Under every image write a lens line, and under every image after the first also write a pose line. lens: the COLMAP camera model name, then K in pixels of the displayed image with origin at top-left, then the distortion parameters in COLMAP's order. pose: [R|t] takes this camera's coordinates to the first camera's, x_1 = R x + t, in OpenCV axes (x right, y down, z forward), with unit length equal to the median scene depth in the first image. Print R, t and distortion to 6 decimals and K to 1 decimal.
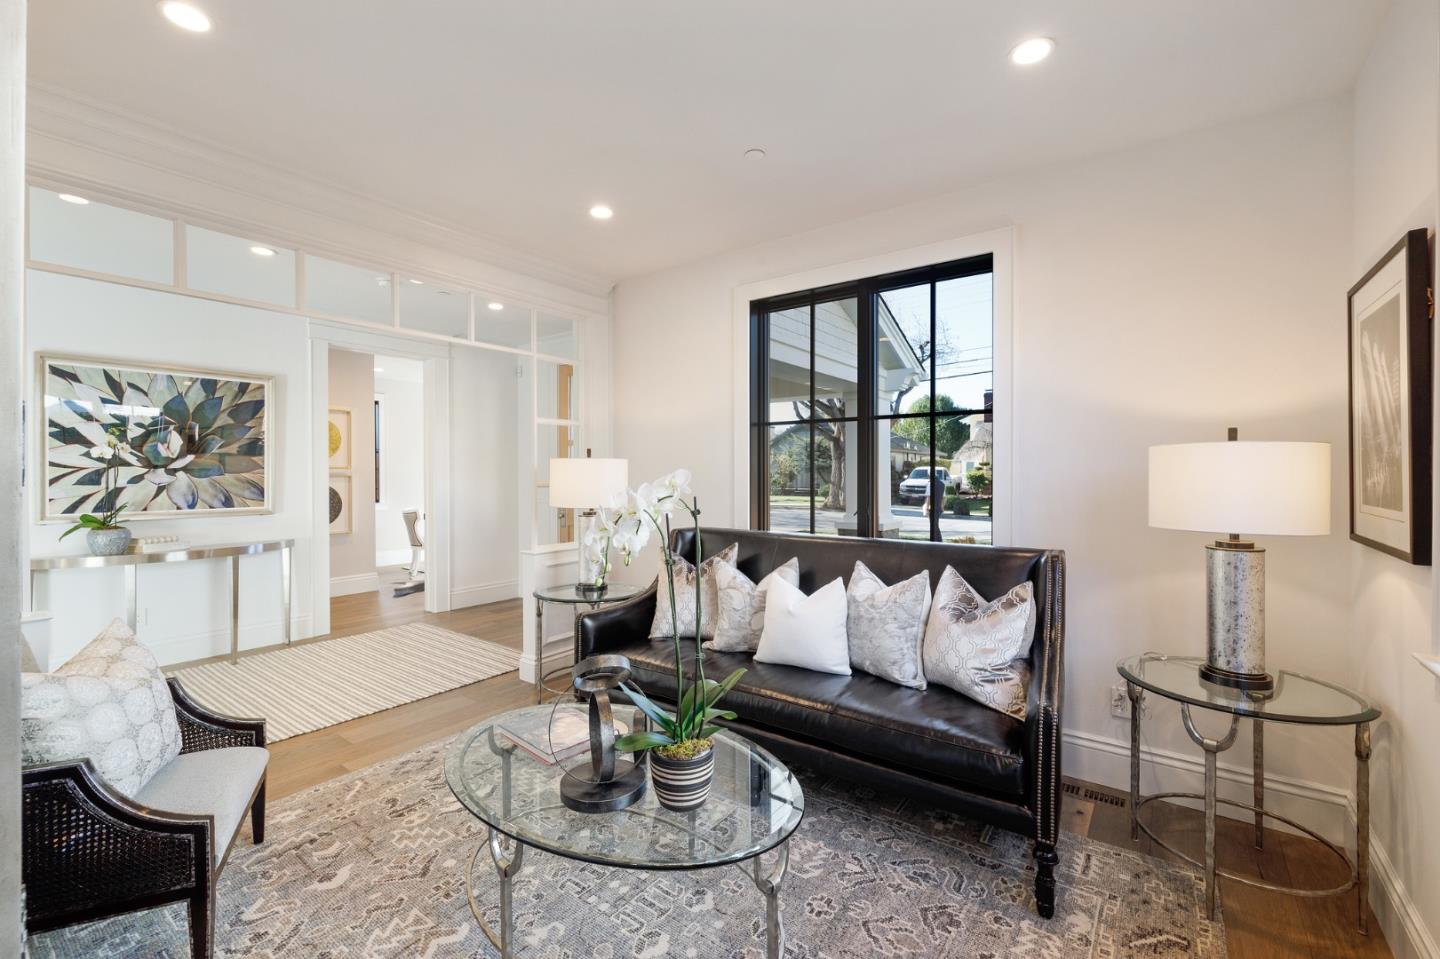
lens RADIAL K [[608.9, 0, 717.0], [0, 608.9, 471.6], [0, 0, 1]] dist [0.000424, -0.000219]
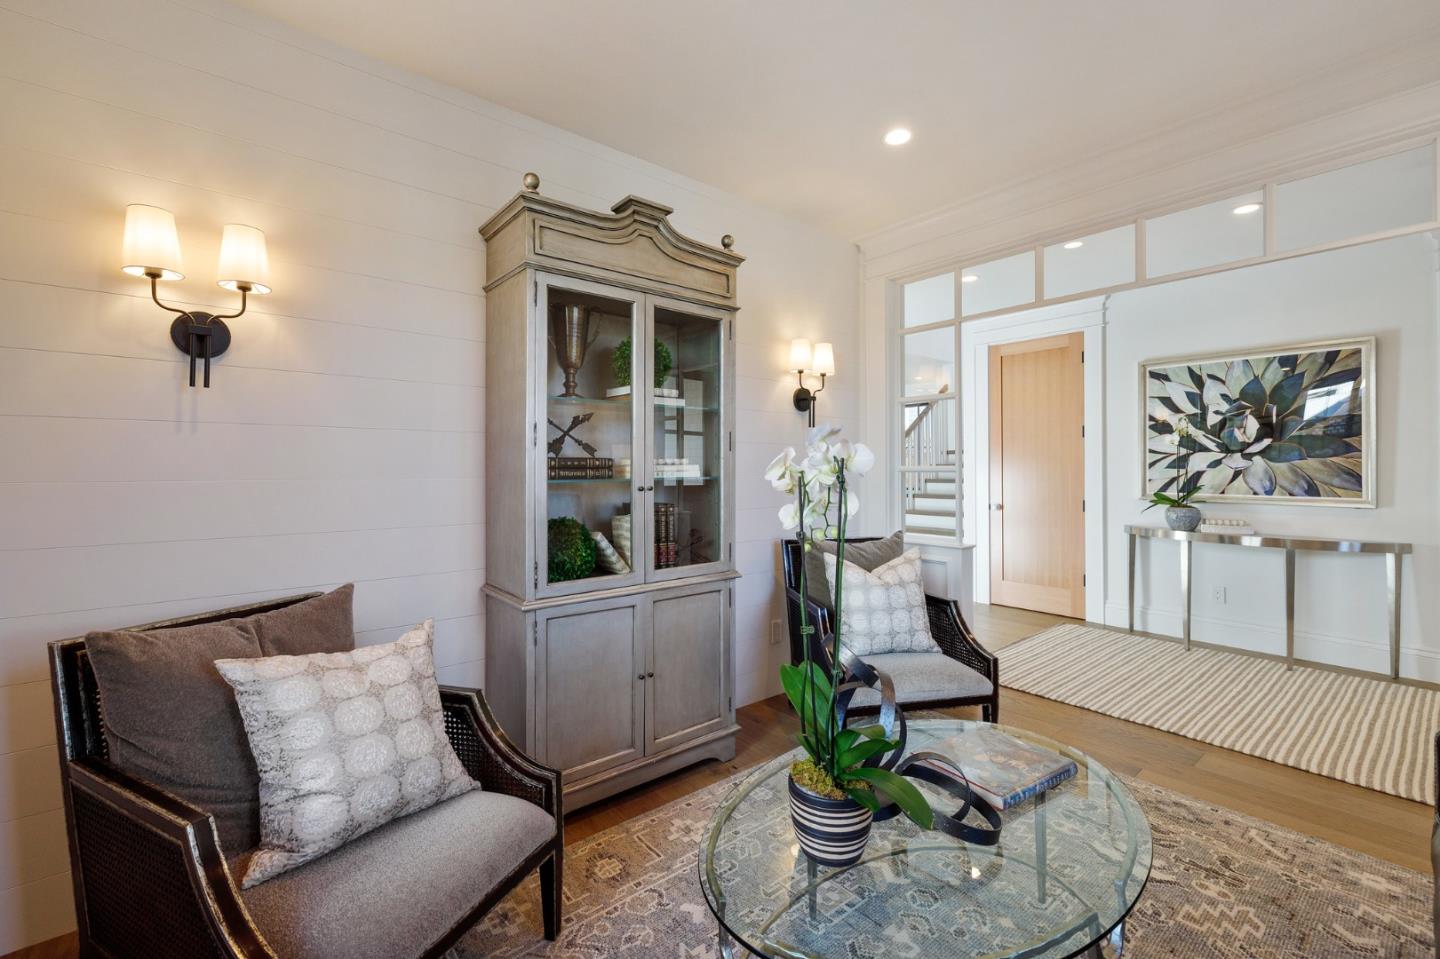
lens RADIAL K [[608.9, 0, 717.0], [0, 608.9, 471.6], [0, 0, 1]] dist [0.000424, -0.000219]
pose [[-0.231475, 0.006908, -0.972816, 0.281226], [-0.001200, 0.999972, 0.007386, 0.019262], [0.972840, 0.002877, -0.231460, 0.394777]]
